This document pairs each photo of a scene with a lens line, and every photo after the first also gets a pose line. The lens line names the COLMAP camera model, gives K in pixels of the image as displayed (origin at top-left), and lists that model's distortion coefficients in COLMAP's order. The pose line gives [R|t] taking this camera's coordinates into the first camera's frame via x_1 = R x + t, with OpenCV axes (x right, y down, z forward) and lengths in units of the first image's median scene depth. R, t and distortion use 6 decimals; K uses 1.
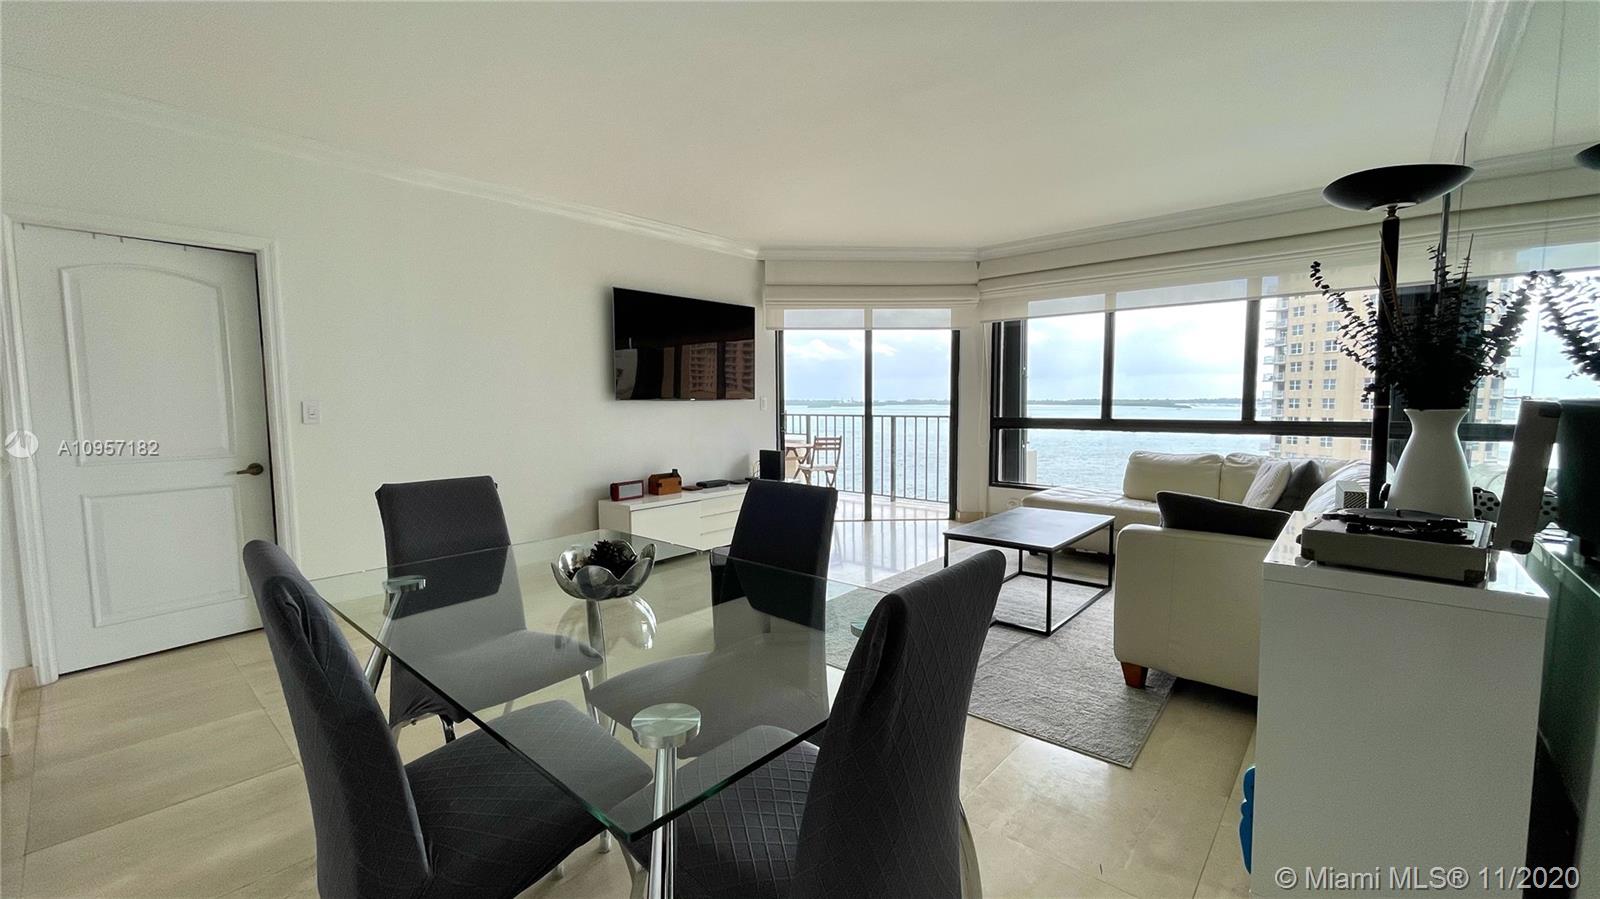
lens RADIAL K [[645.4, 0, 799.6], [0, 645.4, 454.5], [0, 0, 1]] dist [-0.002389, 0.000084]
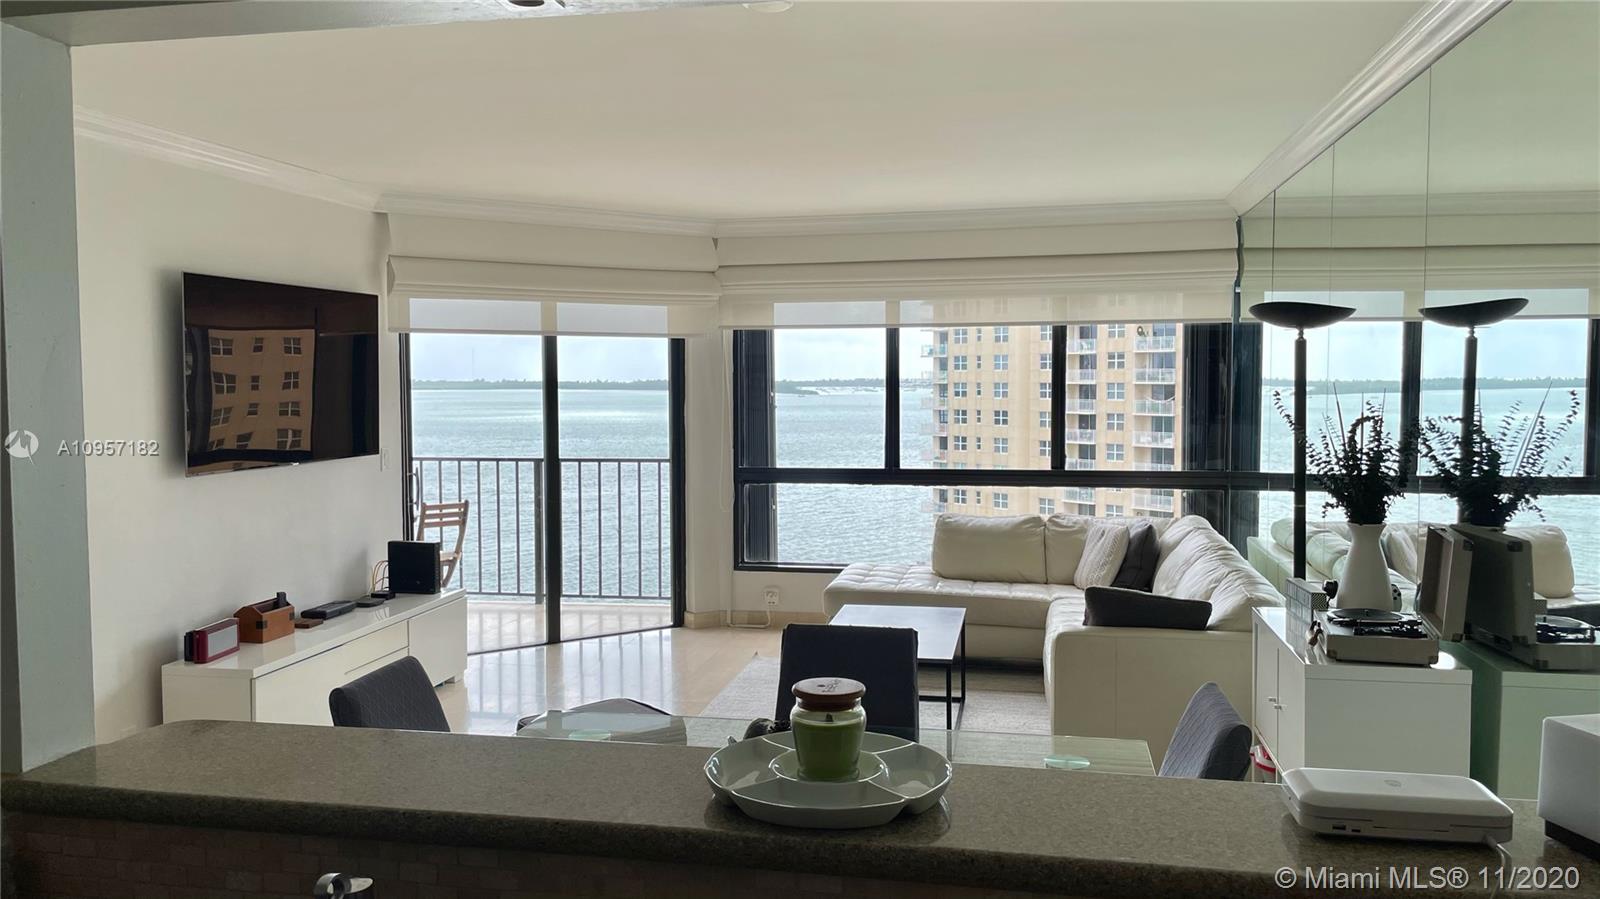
lens RADIAL K [[1204.5, 0, 798.4], [0, 1204.5, 443.1], [0, 0, 1]] dist [0.104935, -0.138092]
pose [[0.865373, -0.024882, 0.500510, -0.289473], [0.041744, 0.998875, -0.022518, -0.055247], [-0.499387, 0.040380, 0.865438, -0.126916]]
